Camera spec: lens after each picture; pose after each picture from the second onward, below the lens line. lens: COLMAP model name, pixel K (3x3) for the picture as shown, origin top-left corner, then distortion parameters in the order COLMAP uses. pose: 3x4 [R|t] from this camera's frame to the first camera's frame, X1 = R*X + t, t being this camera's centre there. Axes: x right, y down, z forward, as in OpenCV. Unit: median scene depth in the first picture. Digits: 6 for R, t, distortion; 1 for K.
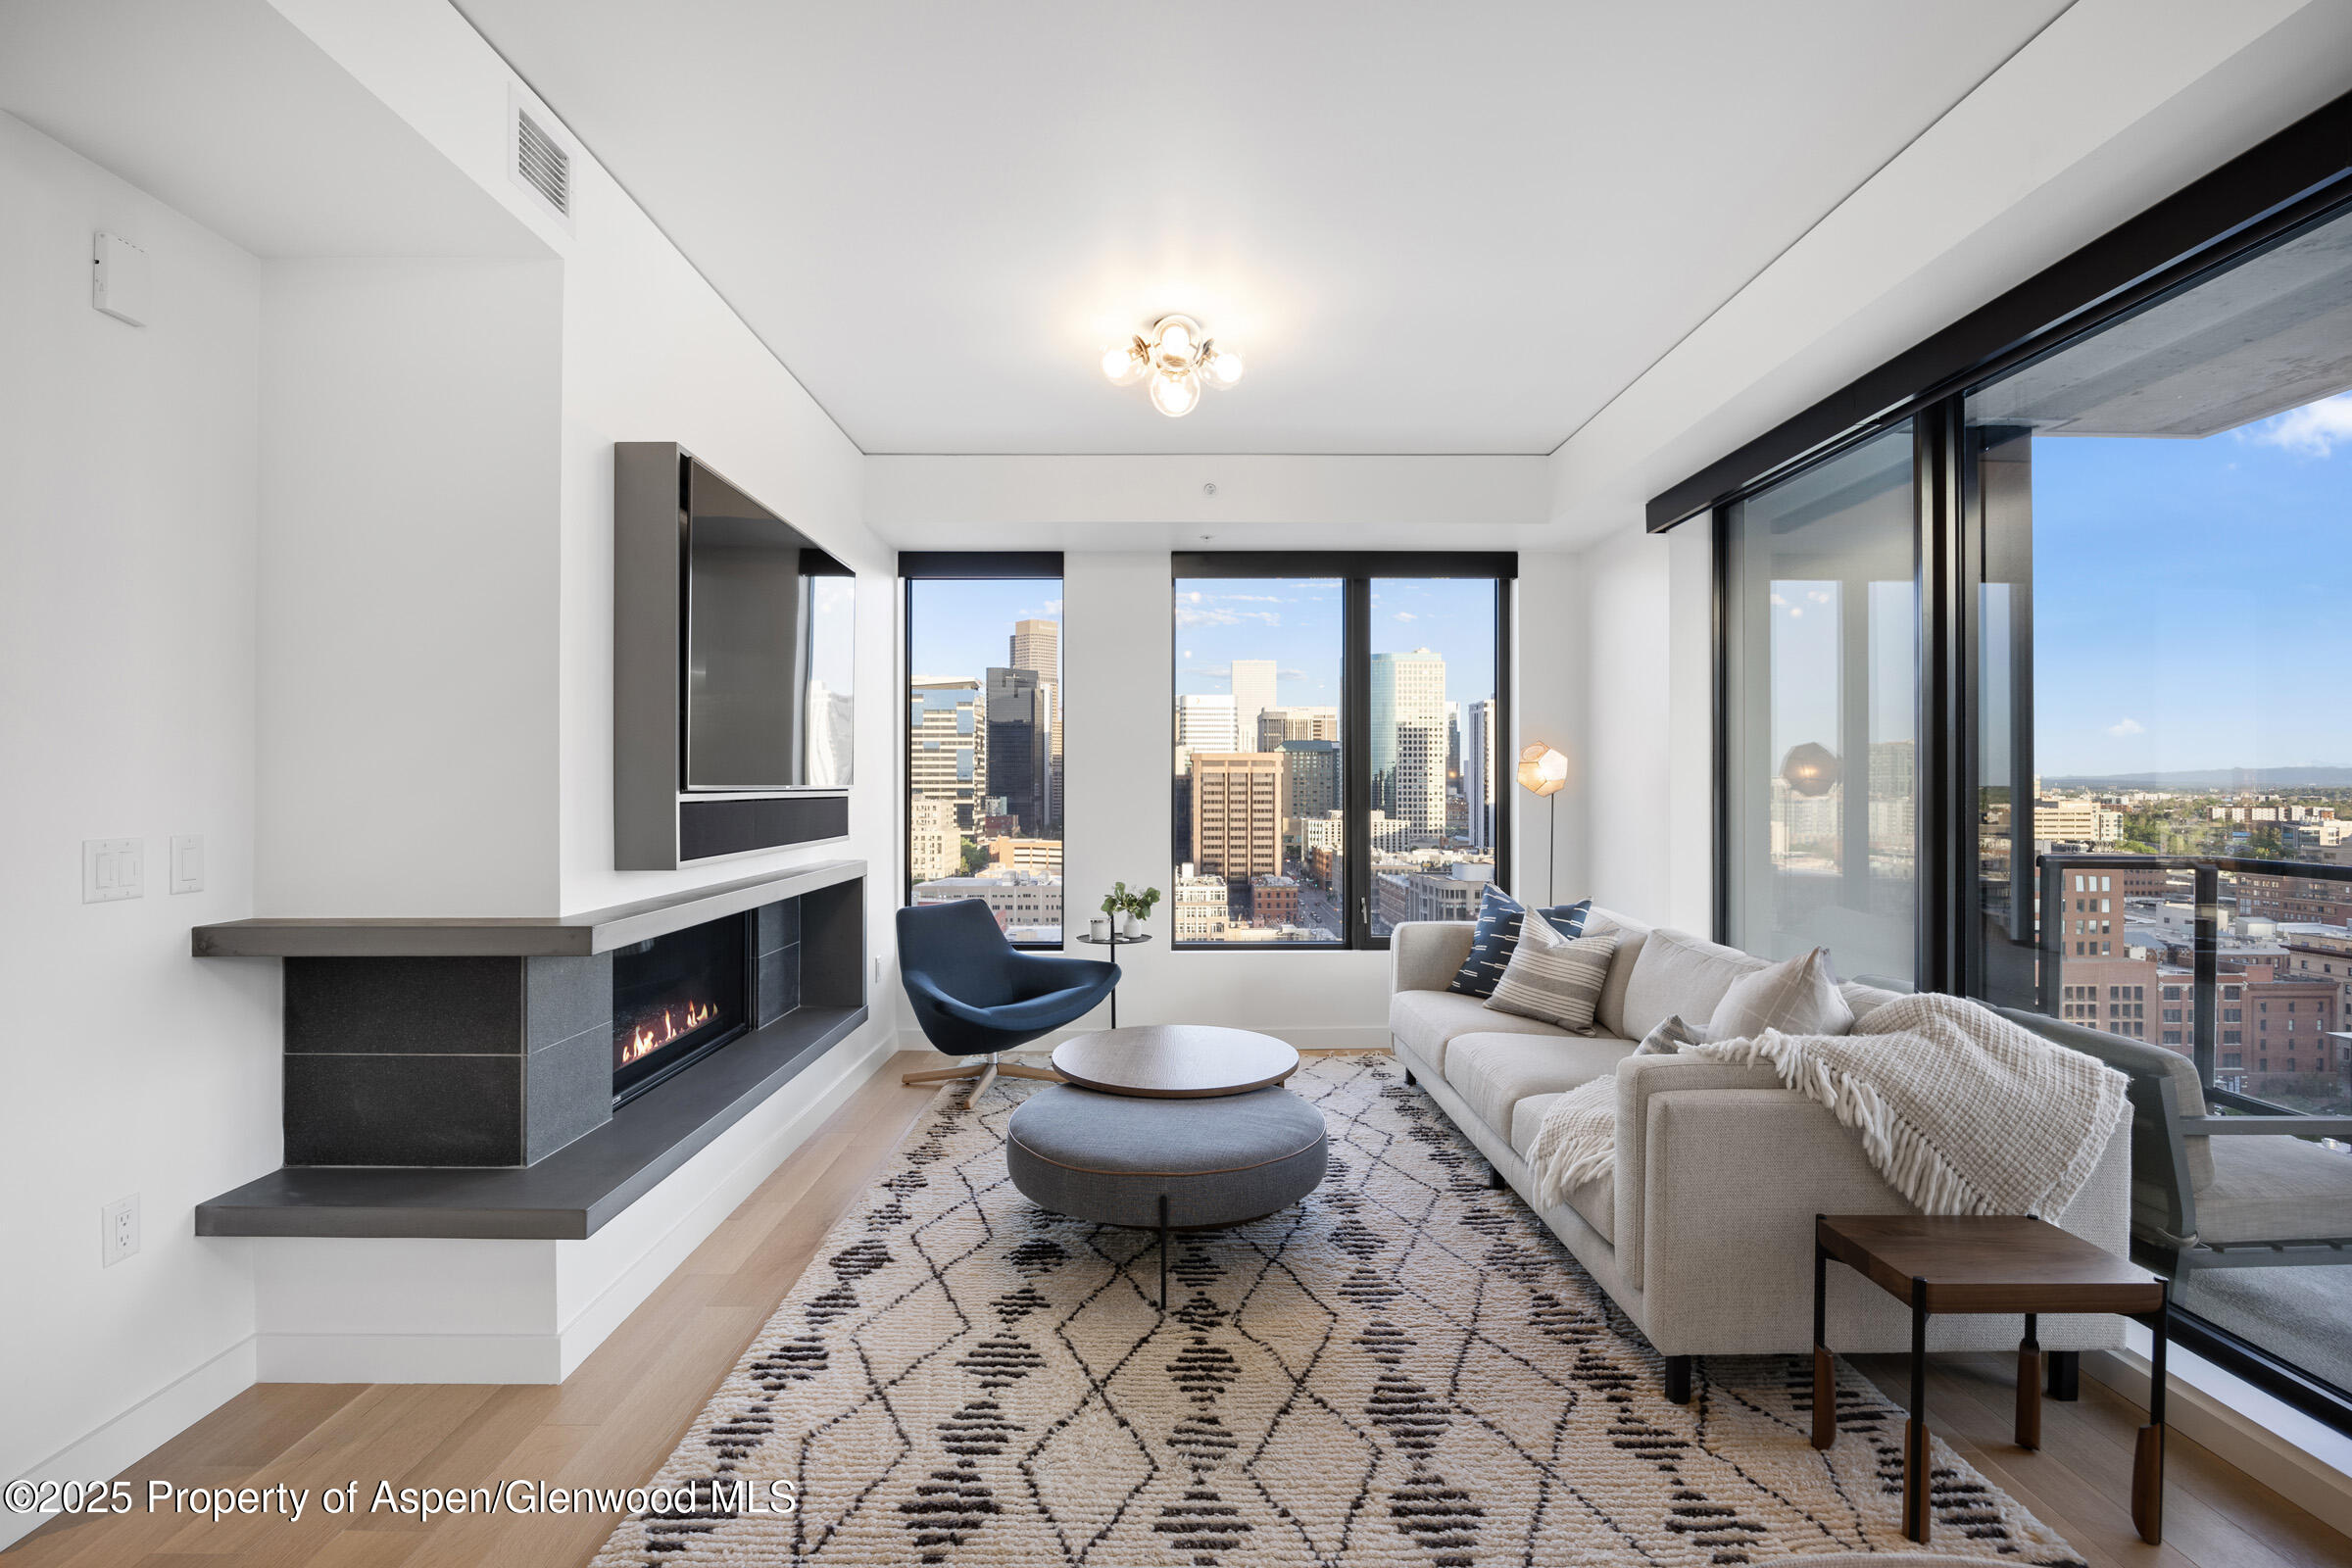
lens RADIAL K [[1086.1, 0, 1176.0], [0, 1086.1, 784.0], [0, 0, 1]] dist [-0.010965, -0.000178]
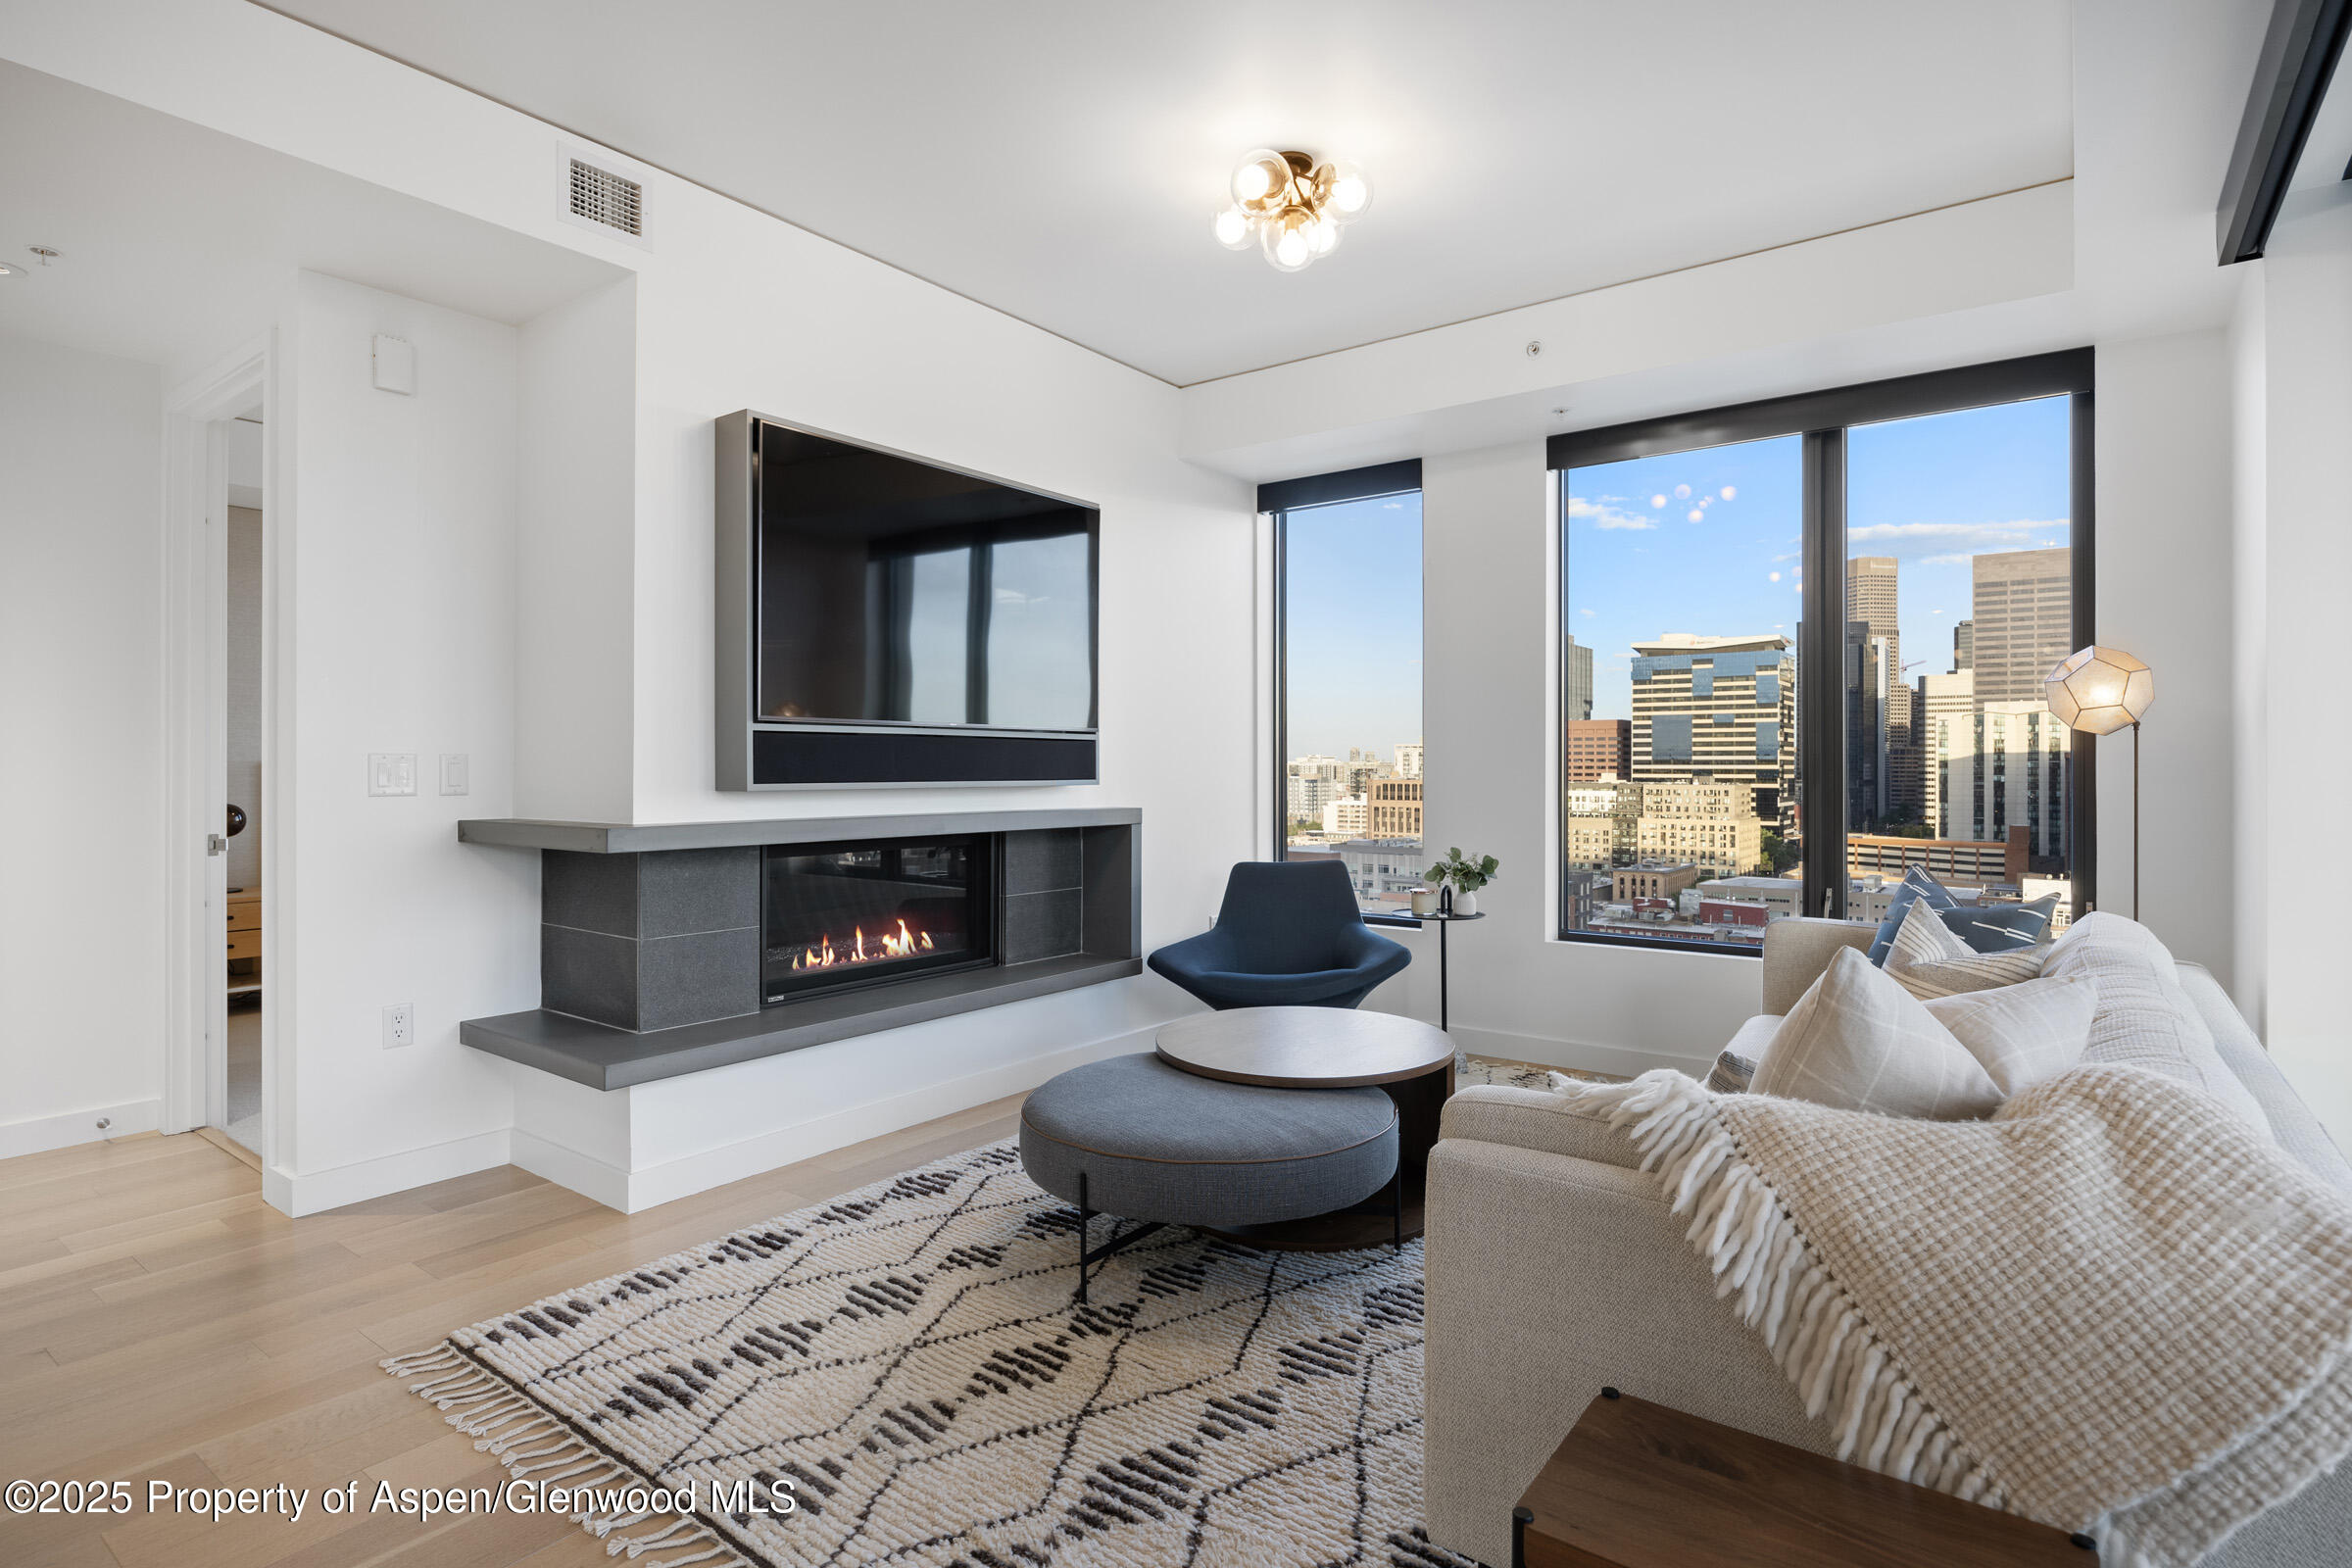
lens RADIAL K [[1202.9, 0, 1177.6], [0, 1202.9, 767.4], [0, 0, 1]] dist [-0.003996, -0.001024]
pose [[0.792709, -0.000165, -0.609600, 0.579057], [0.001224, 0.999998, 0.001321, 0.048100], [0.609599, -0.001793, 0.792708, 0.254570]]
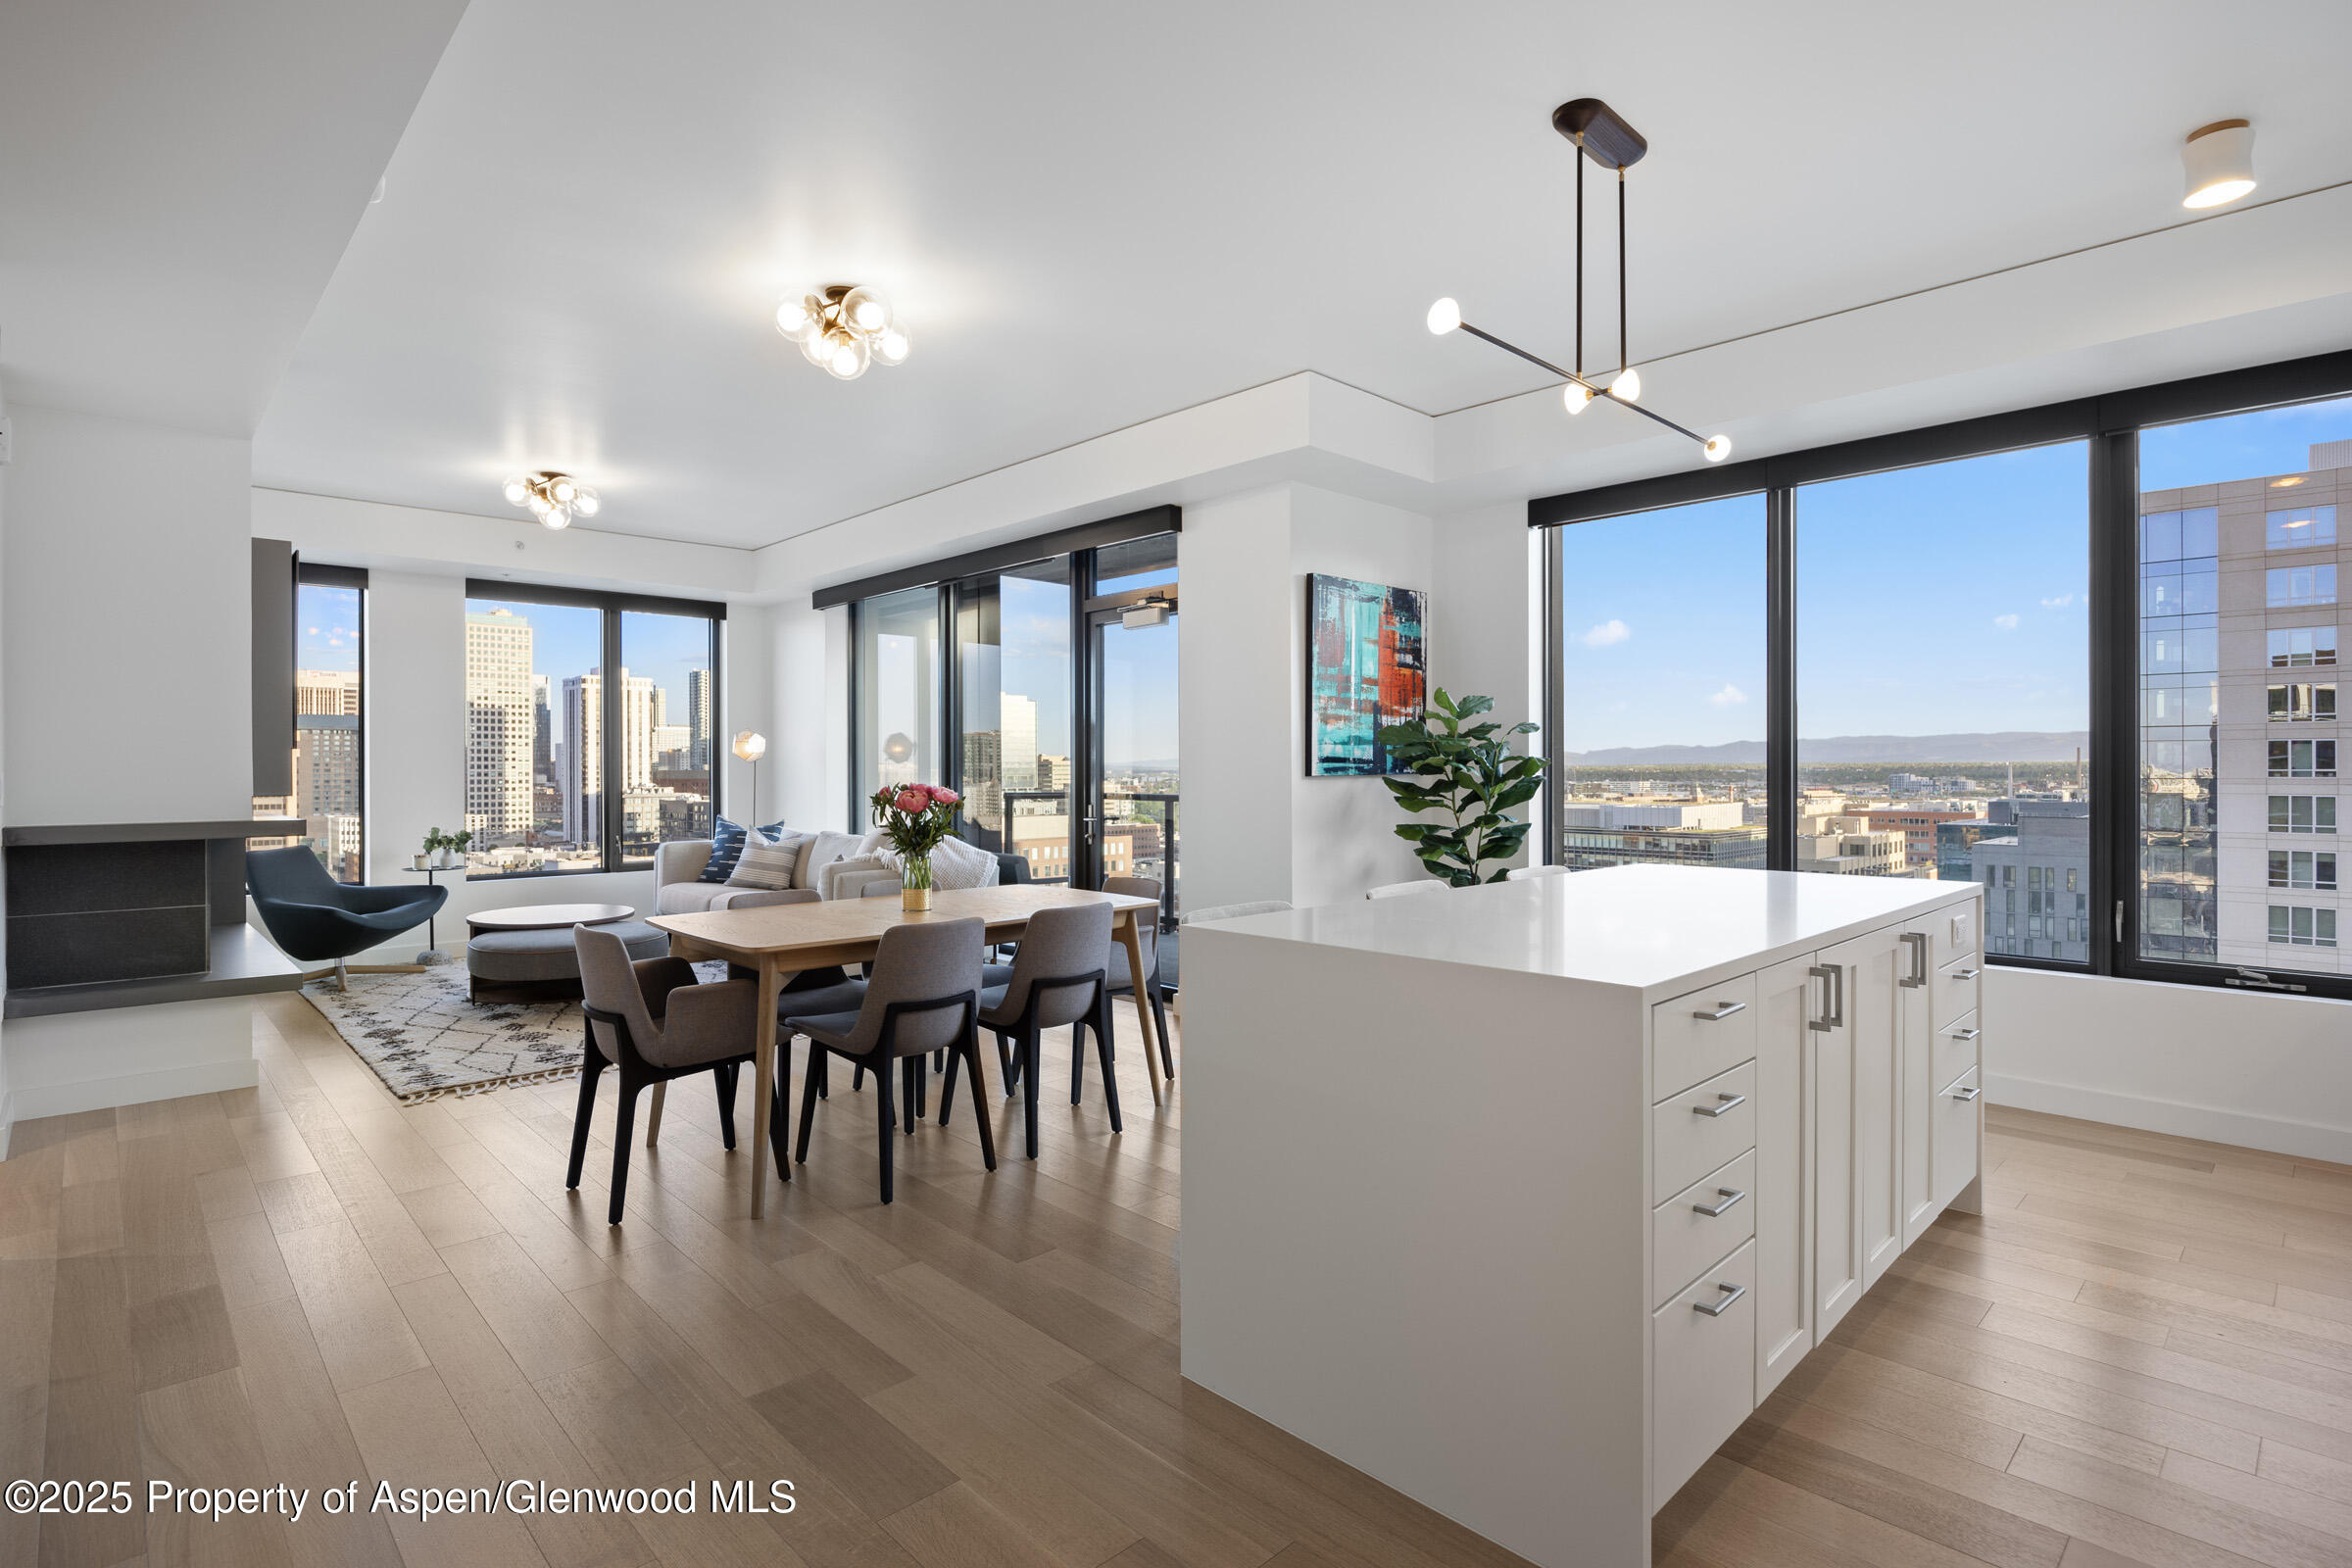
lens RADIAL K [[1142.3, 0, 1176.1], [0, 1142.3, 774.3], [0, 0, 1]] dist [-0.010149, 0.000577]
pose [[0.726332, -0.005107, 0.687326, -0.603217], [0.002670, 0.999986, 0.004609, 0.037116], [-0.687339, -0.001512, 0.726335, -1.095568]]
